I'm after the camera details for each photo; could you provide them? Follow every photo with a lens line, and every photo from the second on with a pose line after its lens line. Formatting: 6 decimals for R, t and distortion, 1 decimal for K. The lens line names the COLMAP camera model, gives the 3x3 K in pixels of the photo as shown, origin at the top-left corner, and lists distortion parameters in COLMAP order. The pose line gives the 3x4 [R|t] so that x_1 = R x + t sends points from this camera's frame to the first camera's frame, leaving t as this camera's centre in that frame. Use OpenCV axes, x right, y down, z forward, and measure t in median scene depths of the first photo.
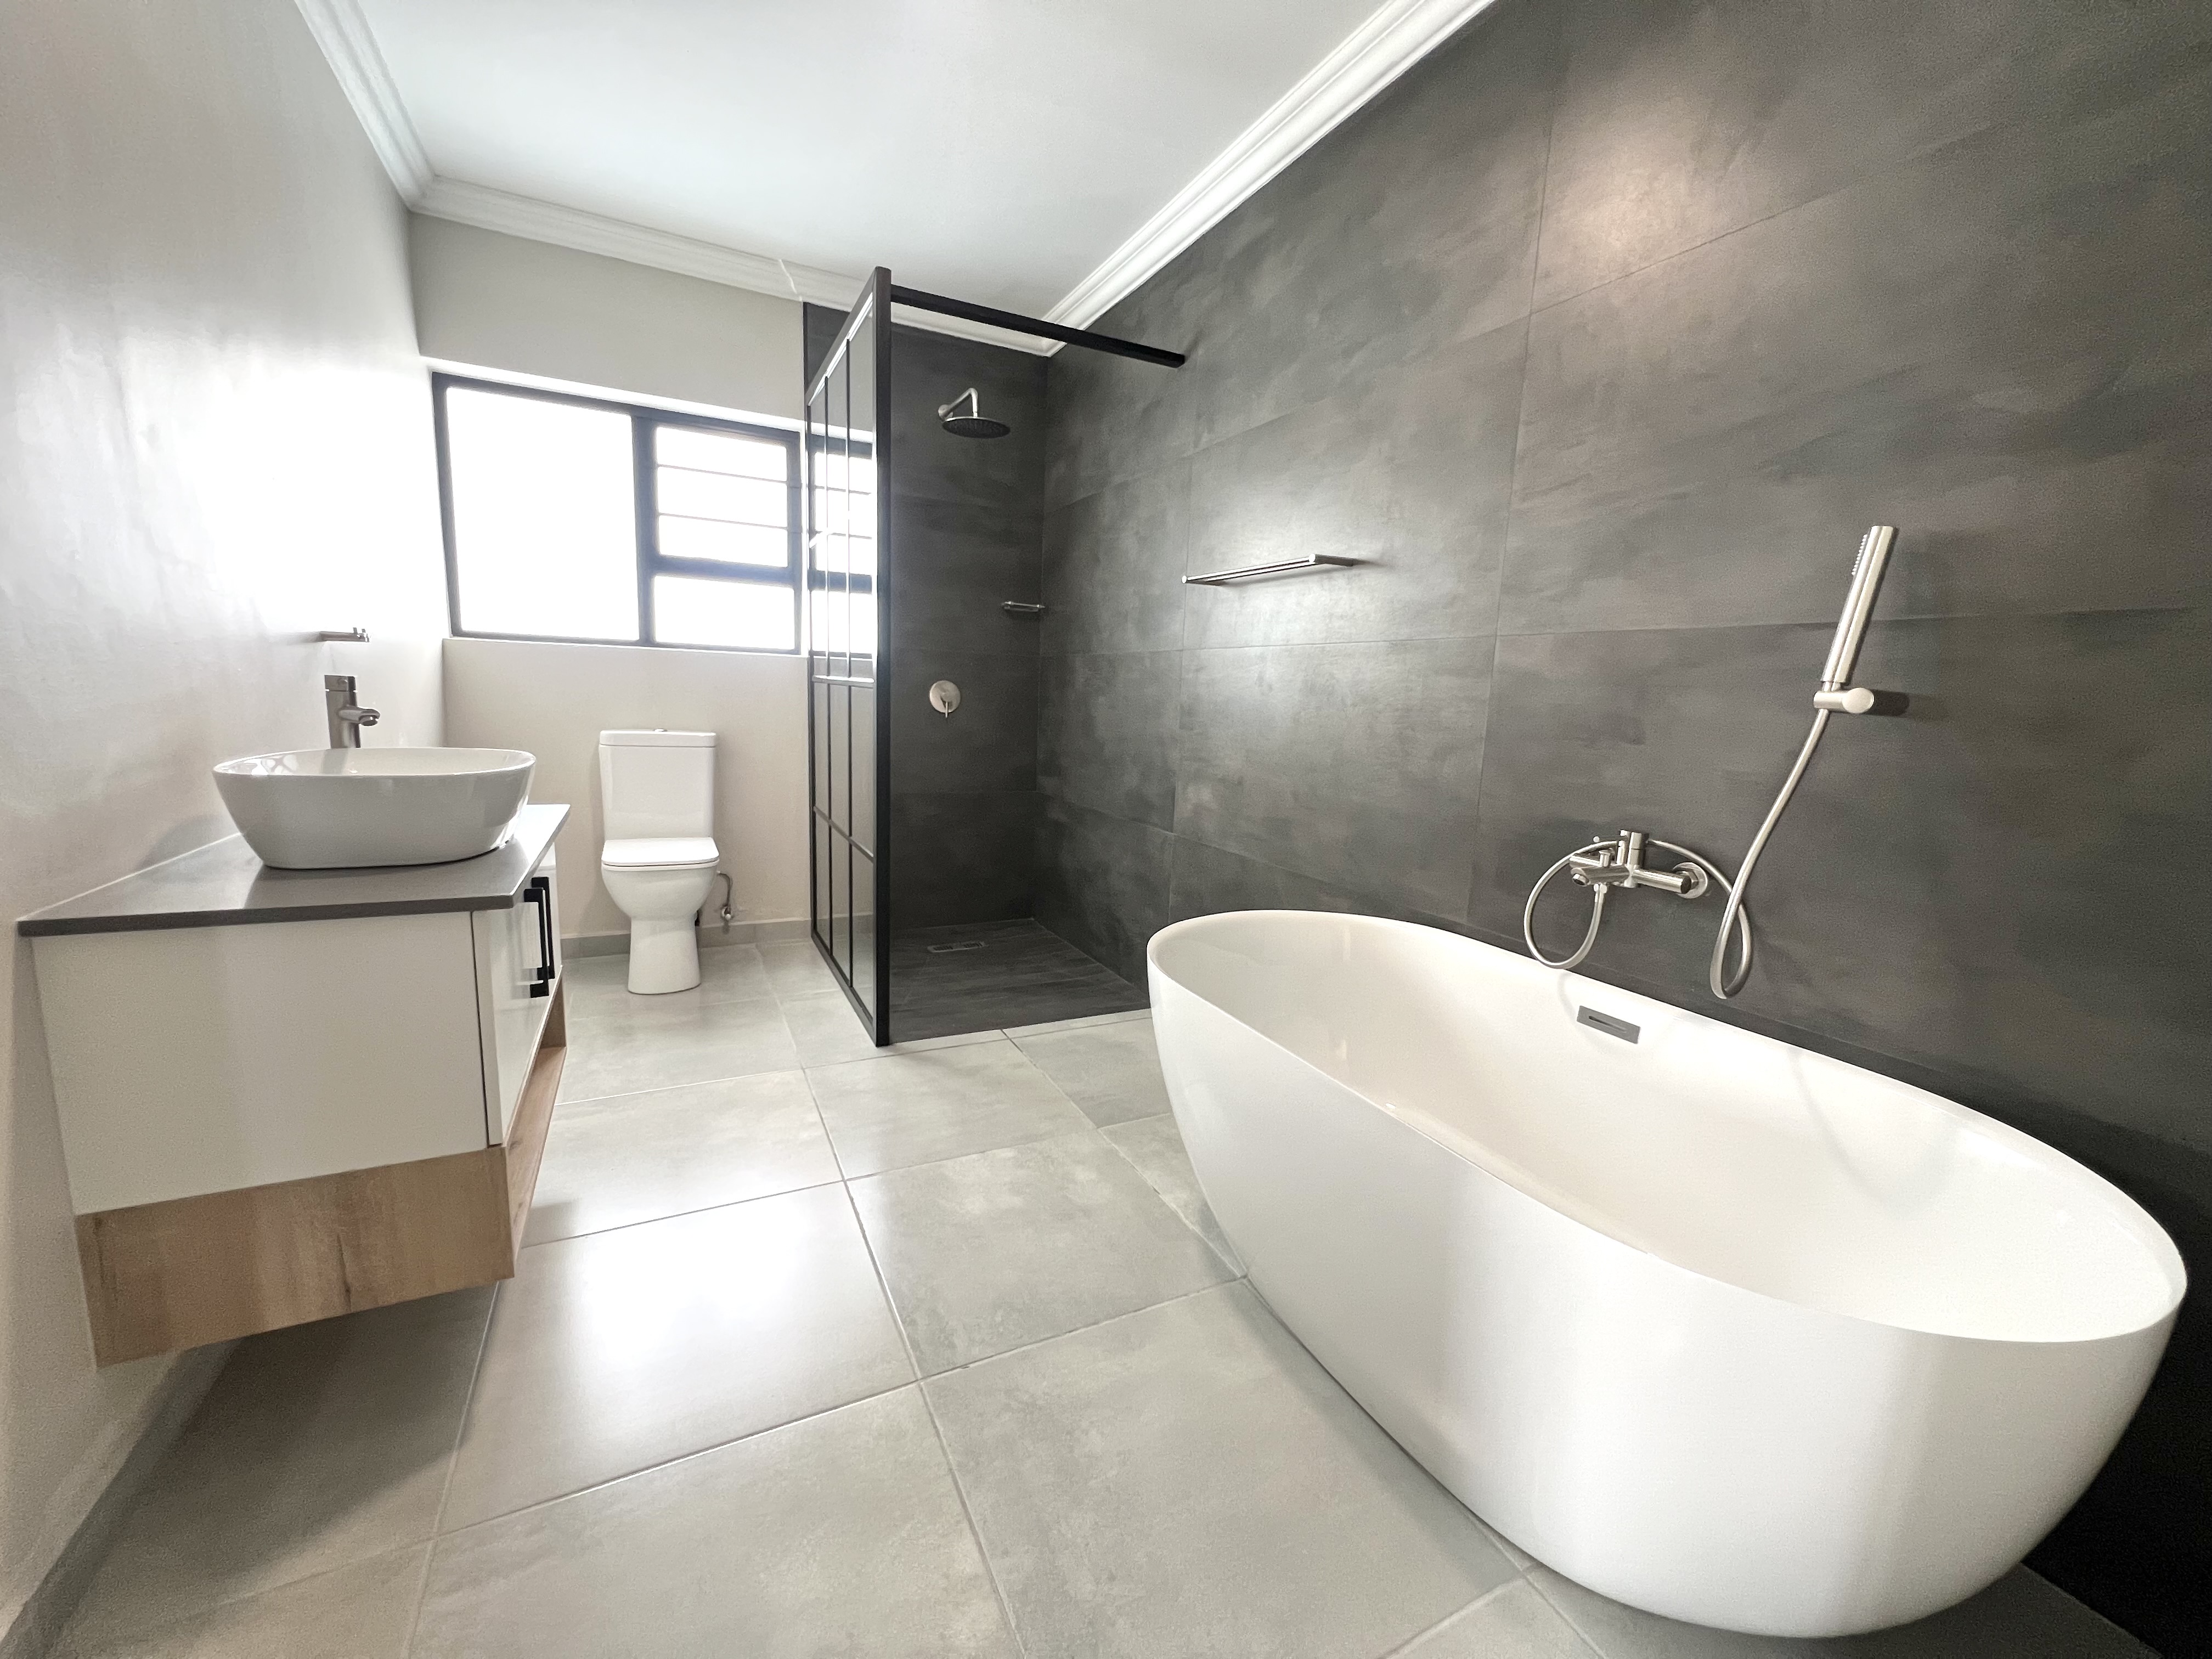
lens RADIAL K [[878.2, 0, 1106.8], [0, 878.2, 825.1], [0, 0, 1]] dist [-0.000436, -0.000474]
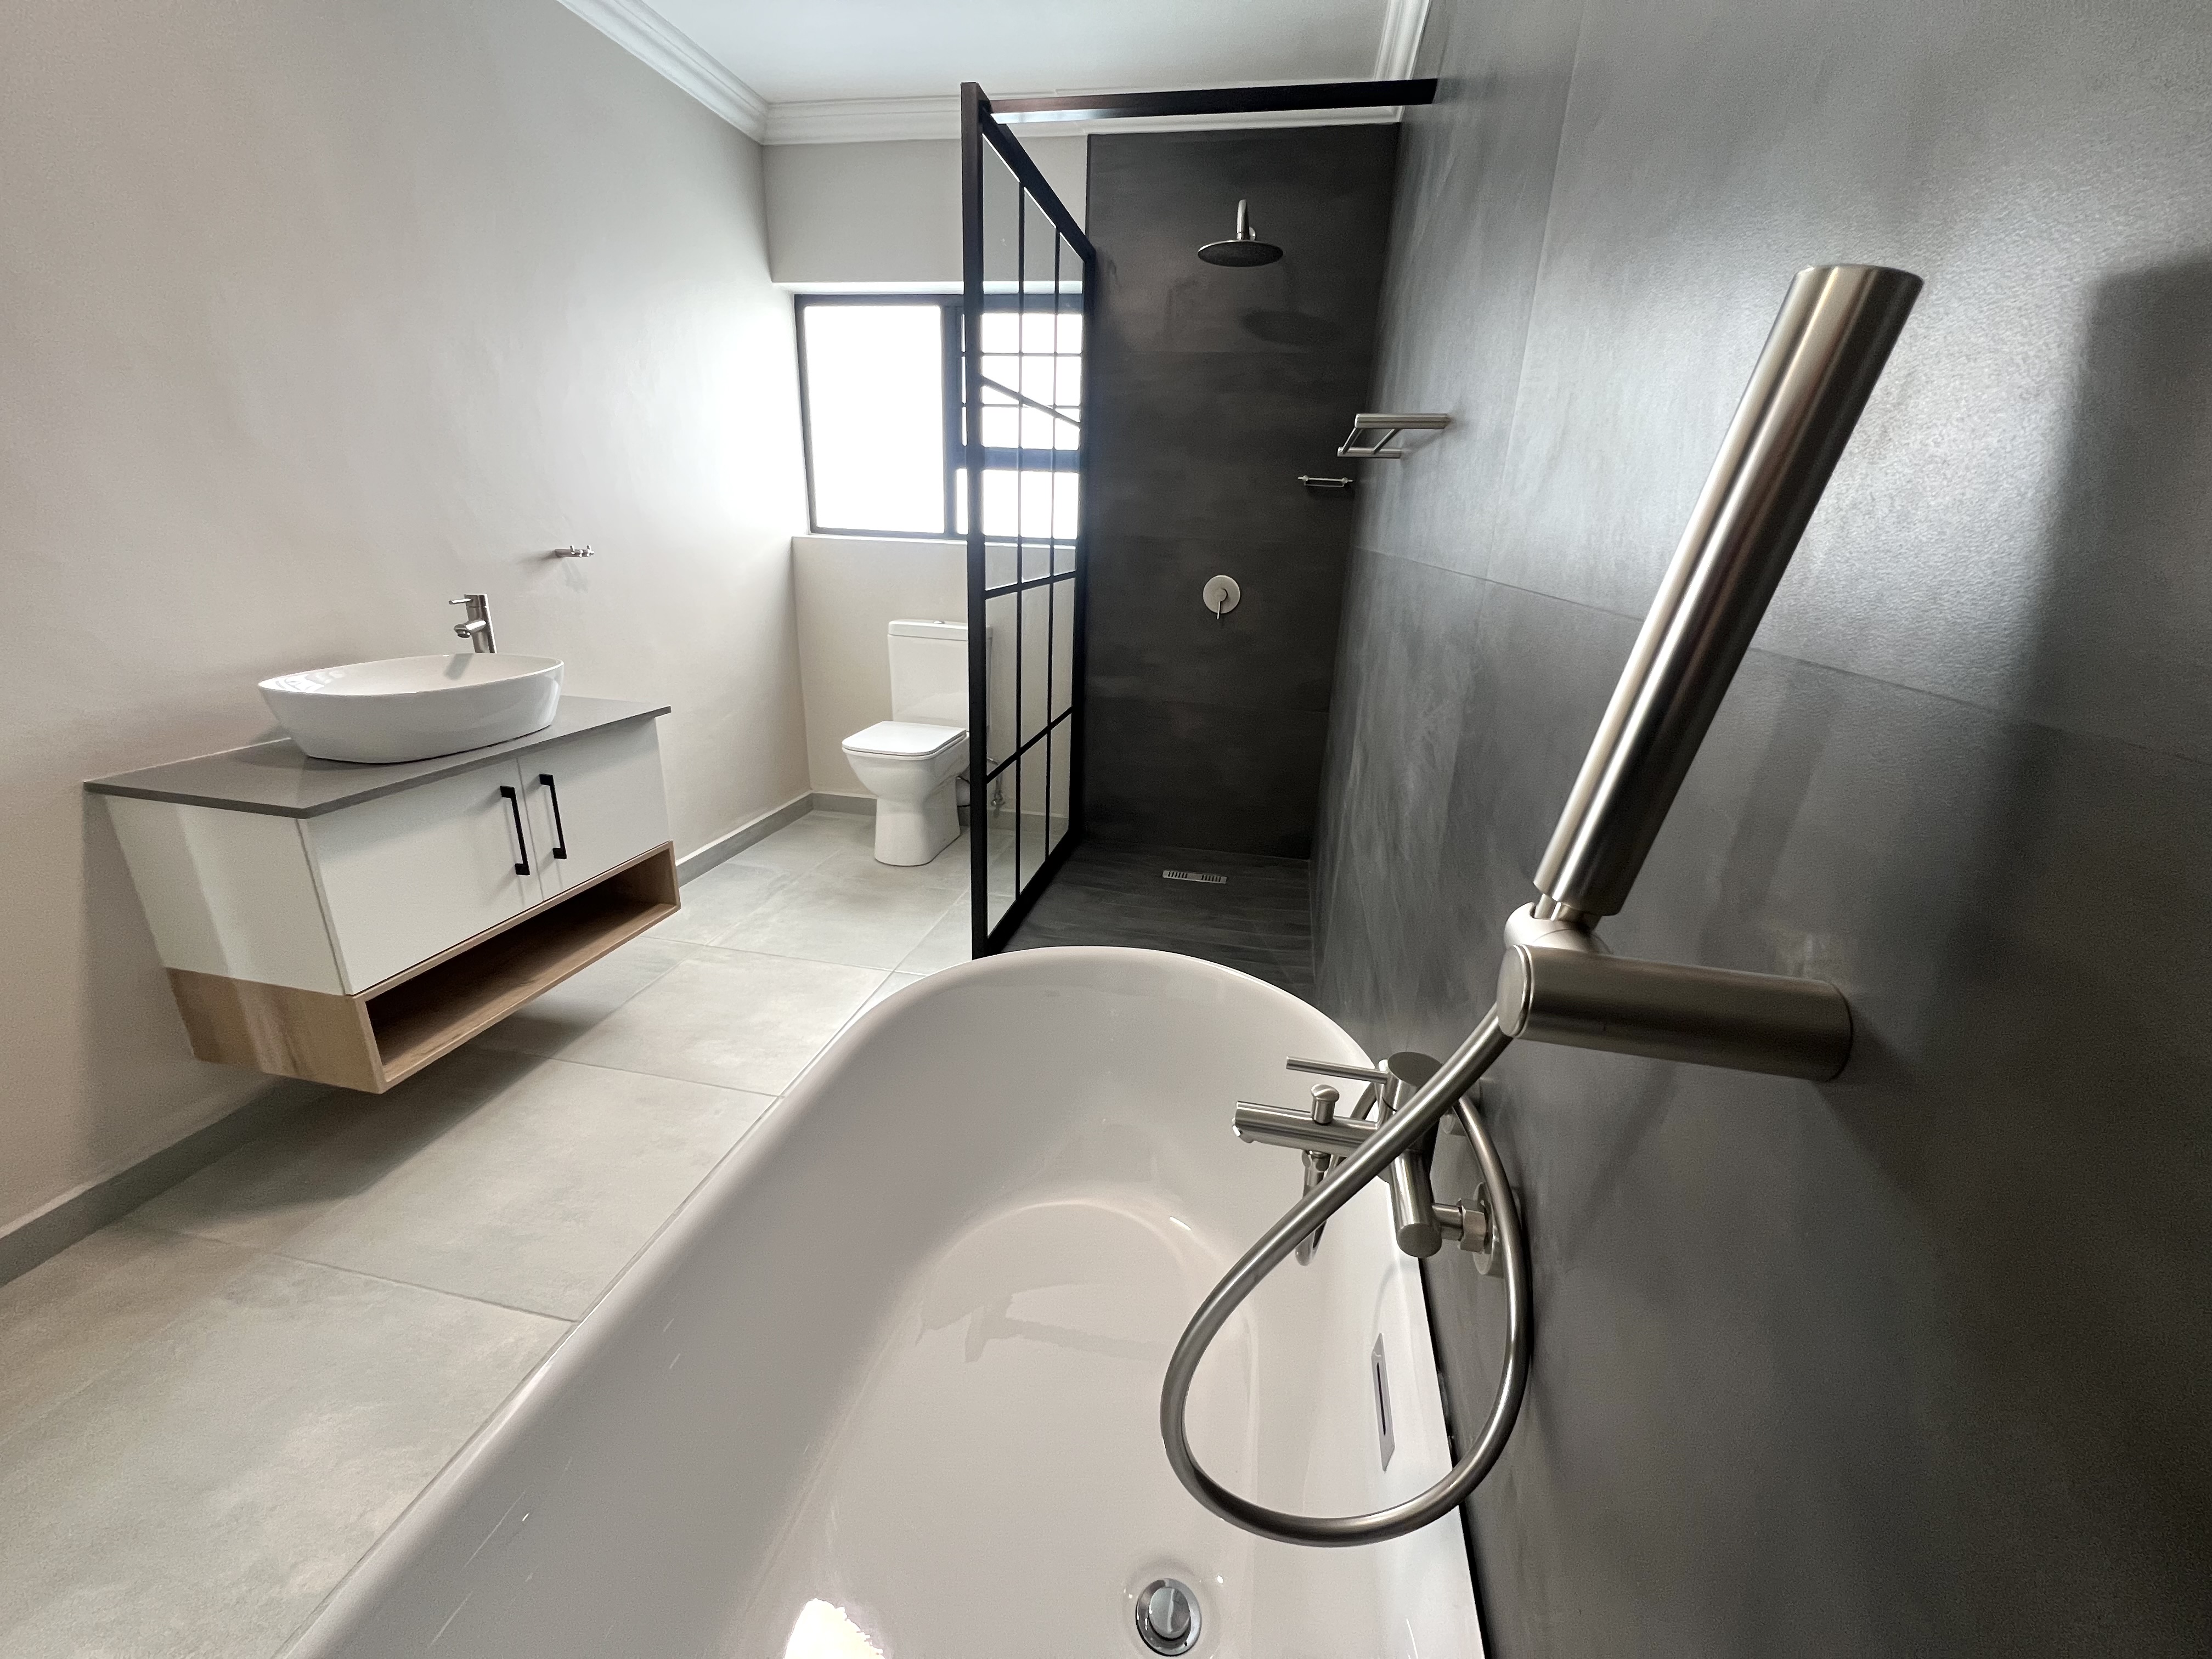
lens RADIAL K [[878.2, 0, 1106.8], [0, 878.2, 825.1], [0, 0, 1]] dist [-0.000436, -0.000474]
pose [[0.780533, 0.194917, -0.593949, 0.358242], [-0.100544, 0.976919, 0.188467, -0.094292], [0.616976, -0.087386, 0.782116, 0.287054]]
